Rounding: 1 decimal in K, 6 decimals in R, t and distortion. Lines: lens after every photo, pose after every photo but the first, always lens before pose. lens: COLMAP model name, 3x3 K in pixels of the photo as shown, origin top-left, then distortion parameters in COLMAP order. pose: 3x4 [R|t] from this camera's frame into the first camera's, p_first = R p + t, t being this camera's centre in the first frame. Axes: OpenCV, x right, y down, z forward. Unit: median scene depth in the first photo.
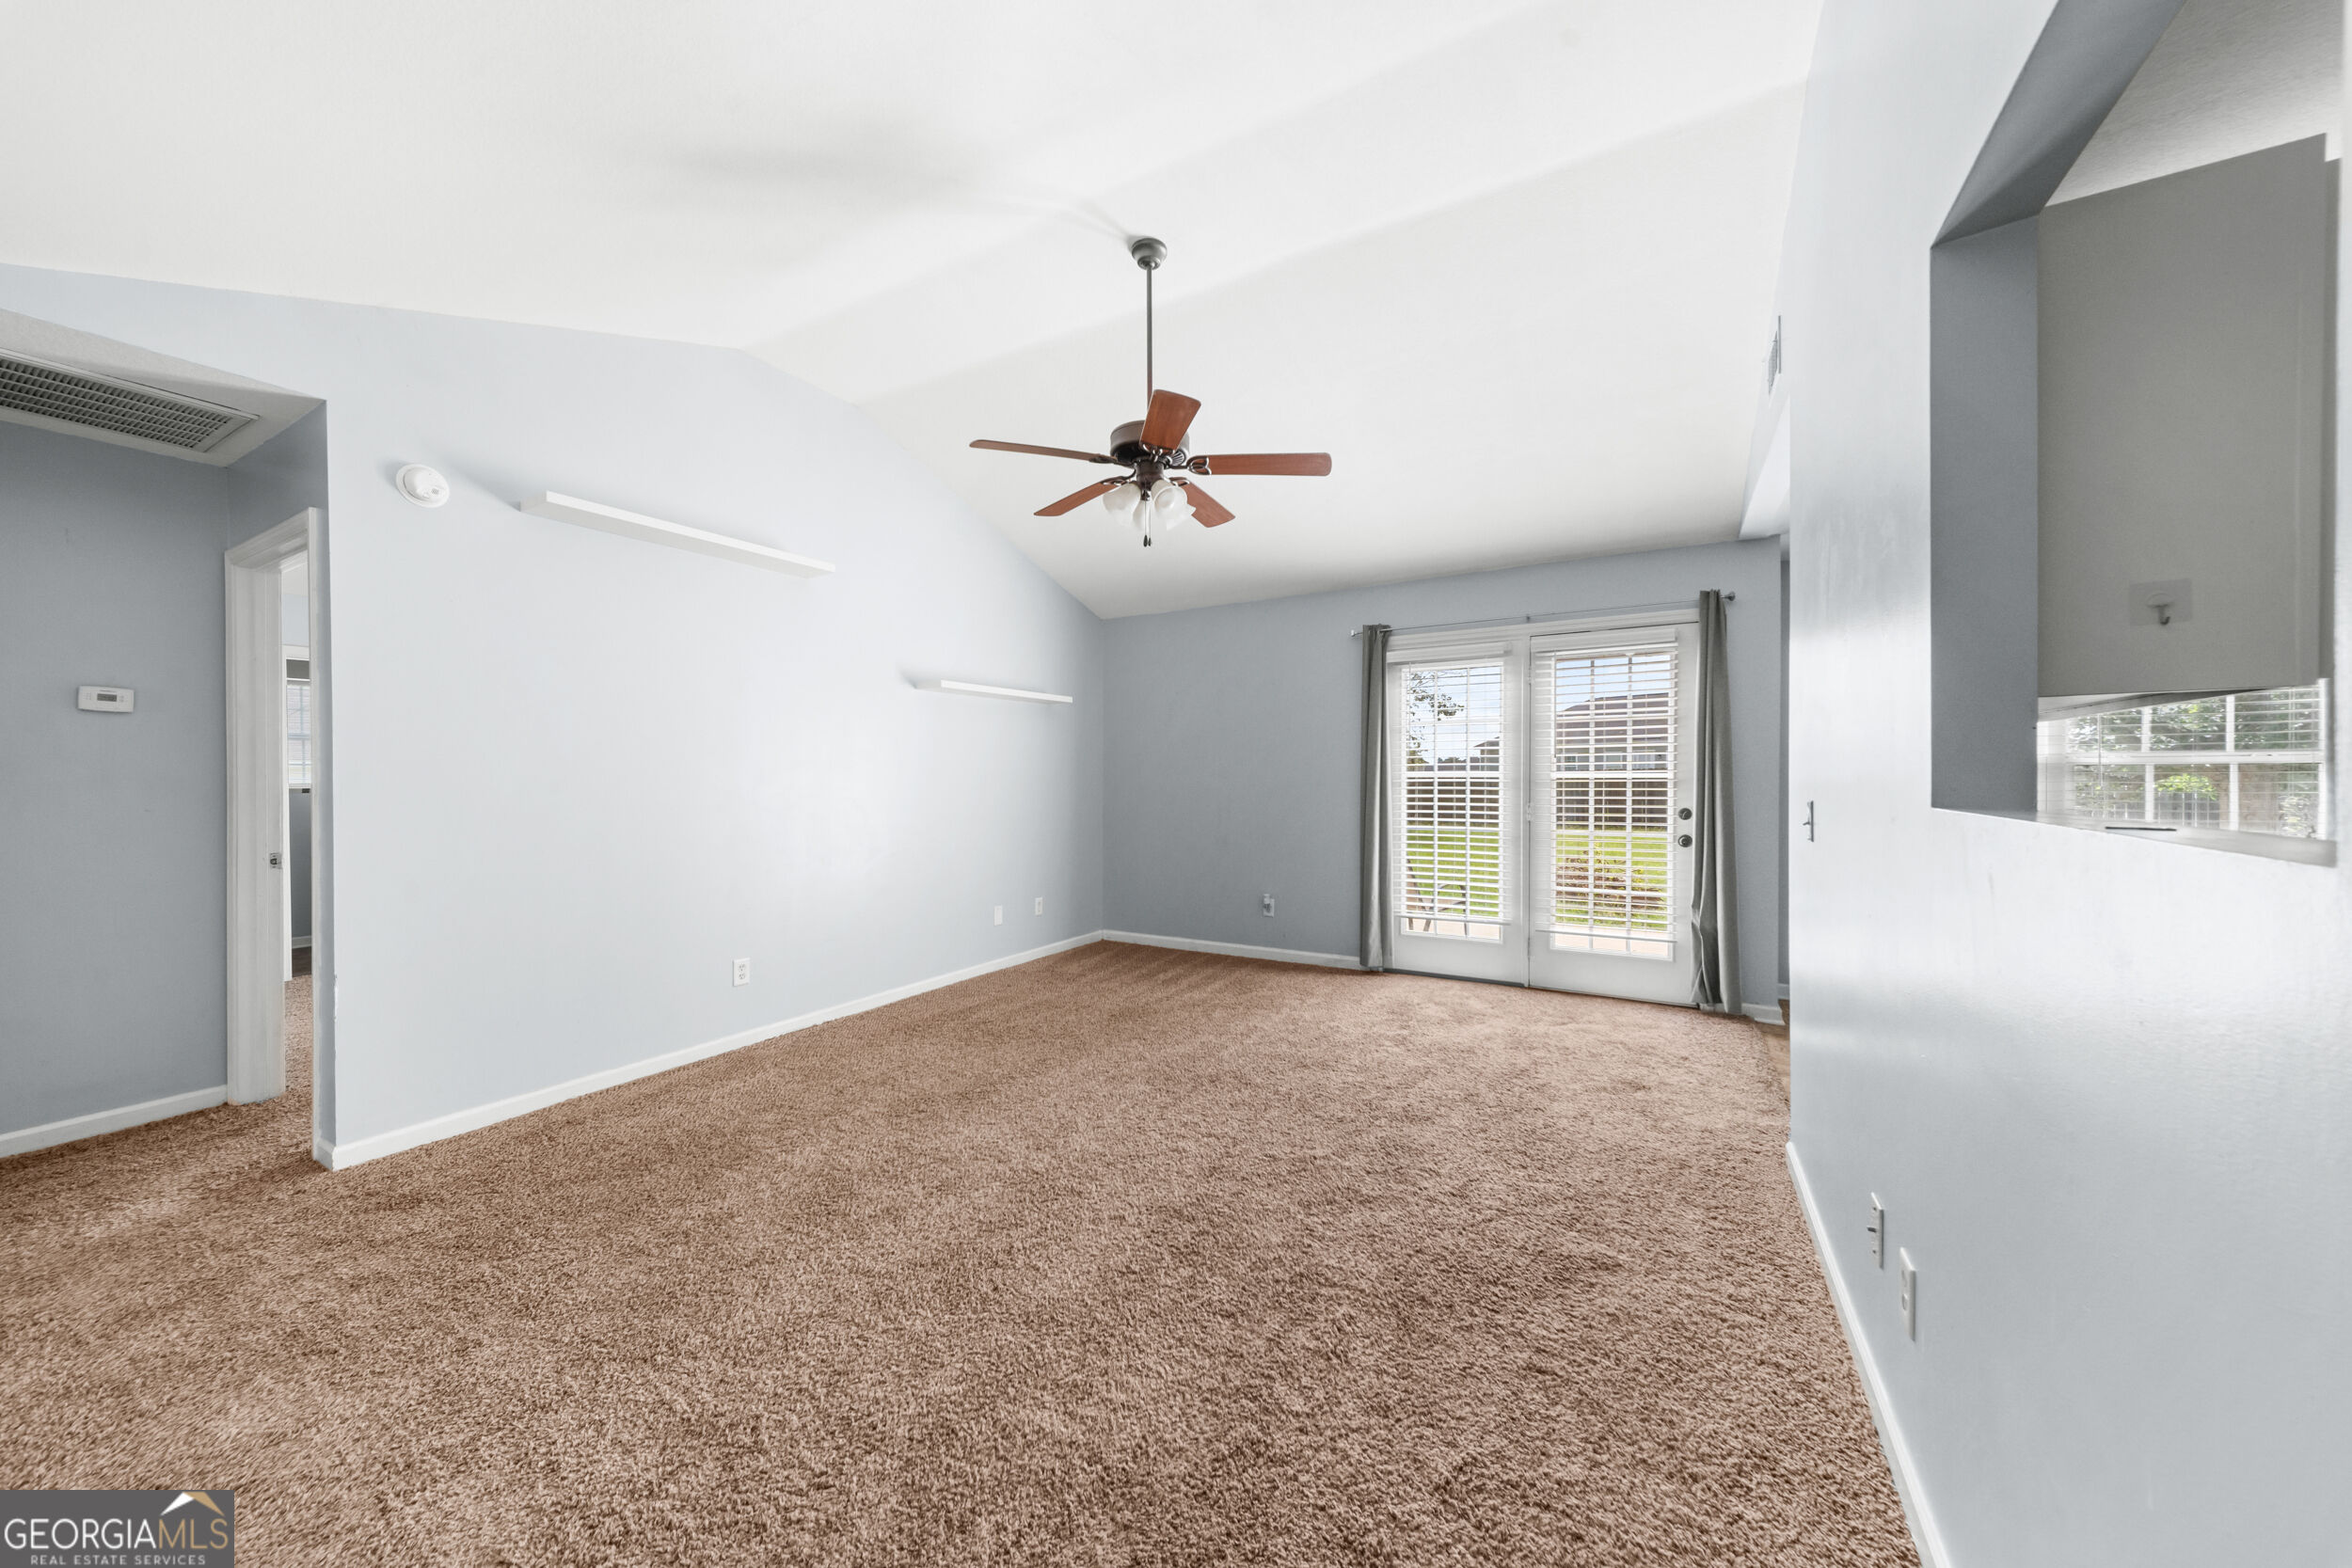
lens RADIAL K [[784.4, 0, 1176.0], [0, 784.4, 784.0], [0, 0, 1]] dist [0.001622, -0.000011]
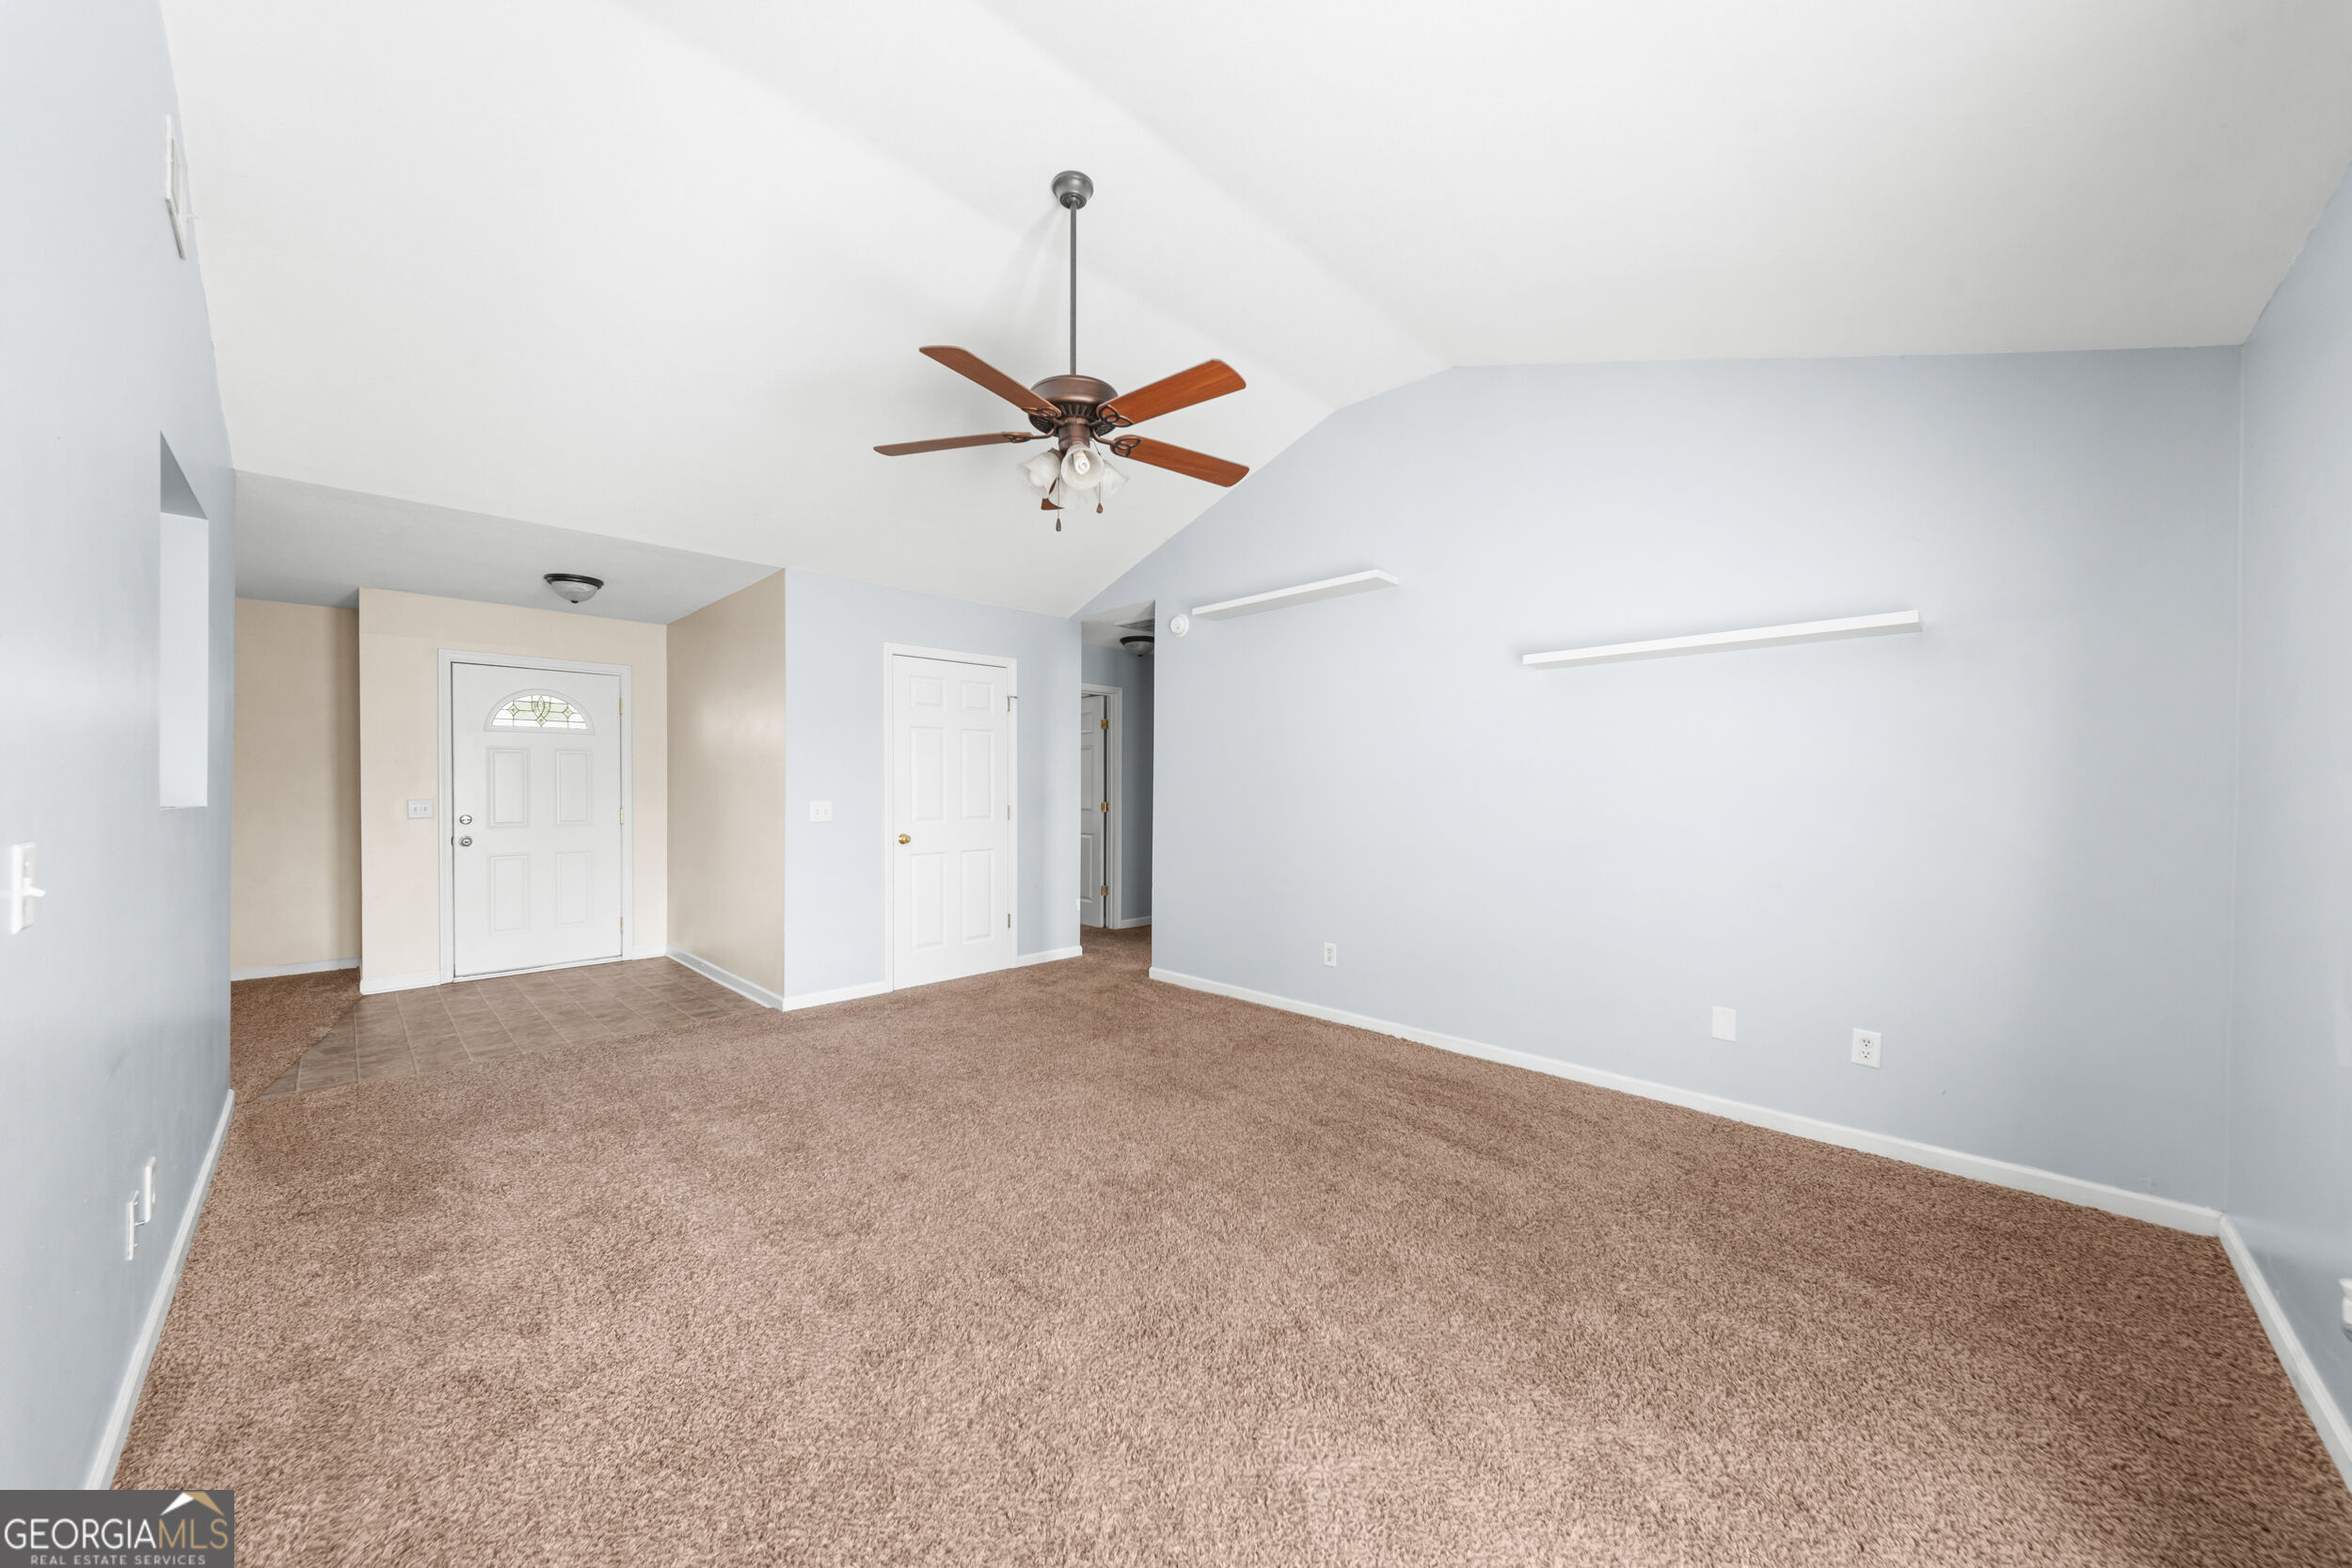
lens RADIAL K [[840.5, 0, 1176.0], [0, 840.5, 784.0], [0, 0, 1]] dist [-0.002046, -0.000304]
pose [[-0.253494, 0.008047, -0.967304, 0.676137], [-0.007055, 0.999923, 0.010168, -0.020802], [0.967311, 0.009402, -0.253418, 1.067597]]
